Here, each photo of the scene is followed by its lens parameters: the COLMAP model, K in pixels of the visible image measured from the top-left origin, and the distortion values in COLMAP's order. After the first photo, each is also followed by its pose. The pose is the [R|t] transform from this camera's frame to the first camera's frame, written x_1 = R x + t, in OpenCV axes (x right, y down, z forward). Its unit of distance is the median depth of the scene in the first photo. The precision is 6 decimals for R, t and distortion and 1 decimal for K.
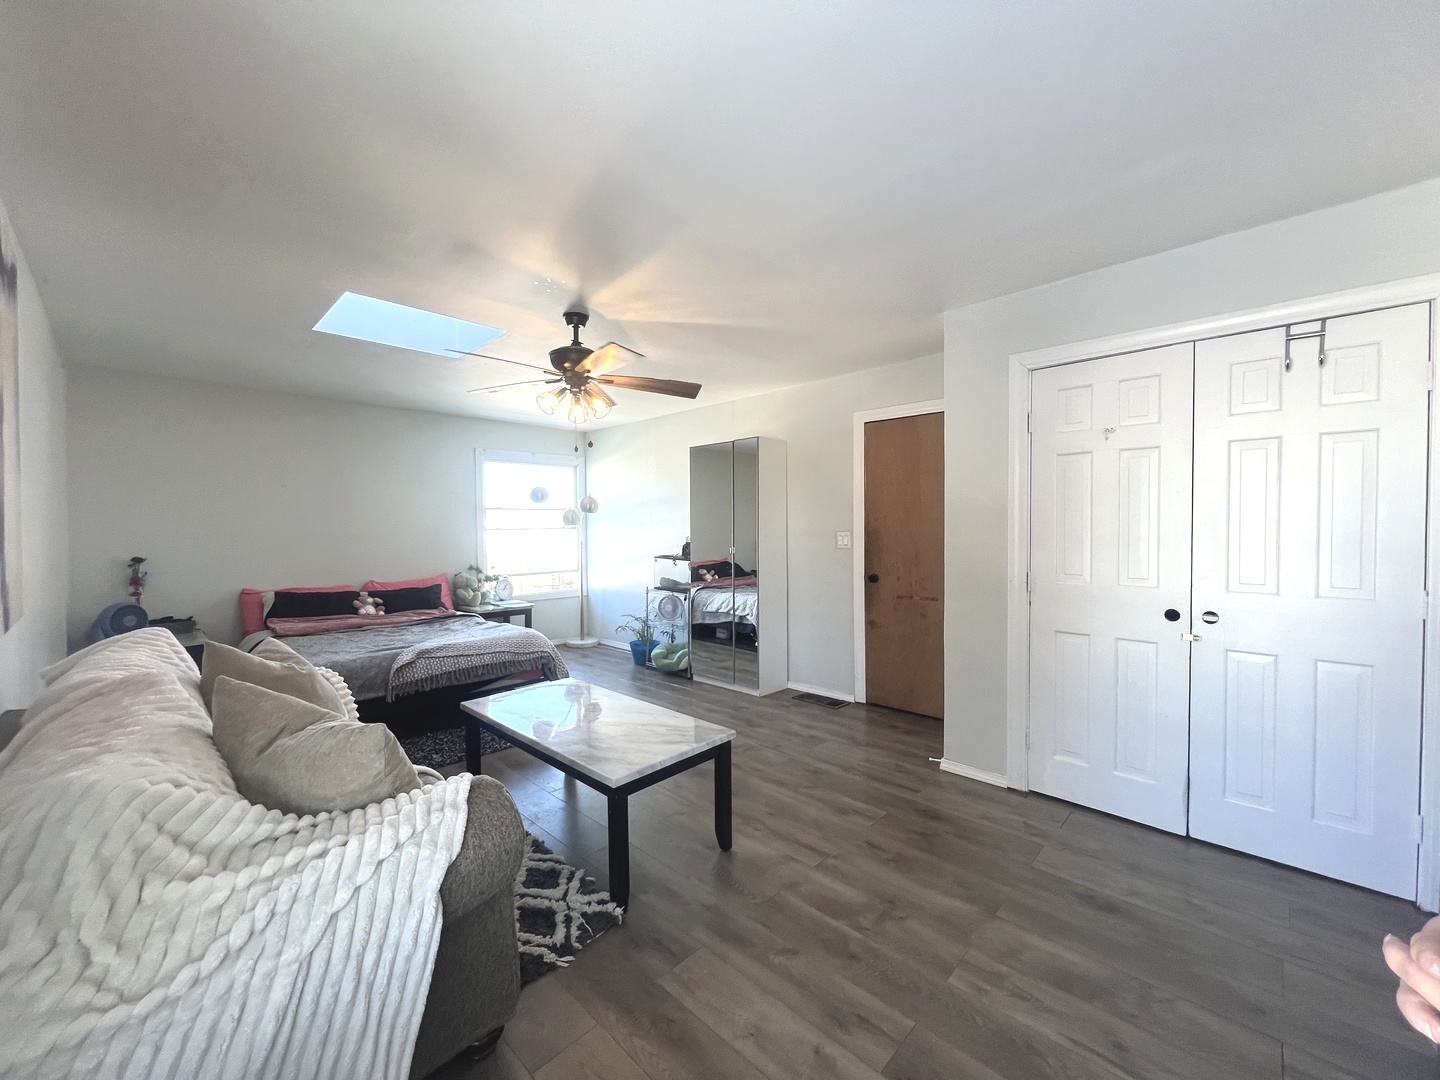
lens RADIAL K [[579.2, 0, 719.3], [0, 579.2, 536.7], [0, 0, 1]] dist [-0.004103, 0.002219]
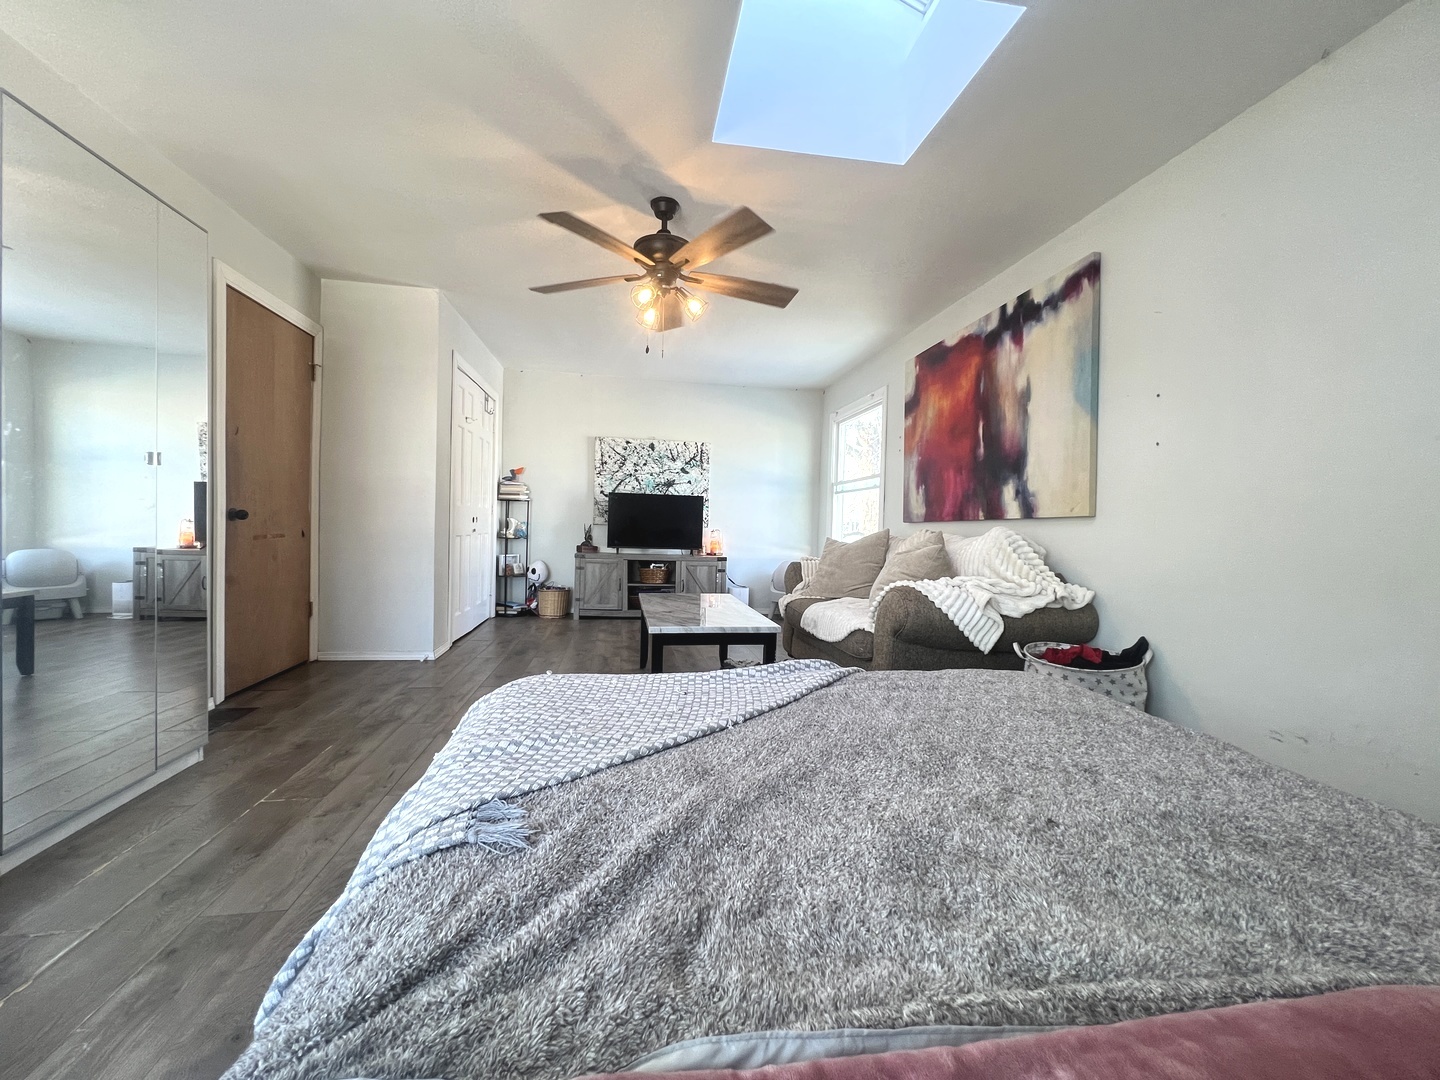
lens RADIAL K [[579.2, 0, 717.1], [0, 579.2, 536.5], [0, 0, 1]] dist [-0.004103, 0.002219]
pose [[-0.799677, -0.030055, 0.599678, -0.653461], [-0.010925, 0.999309, 0.035515, 0.069752], [-0.600331, 0.021849, -0.799453, 1.273941]]
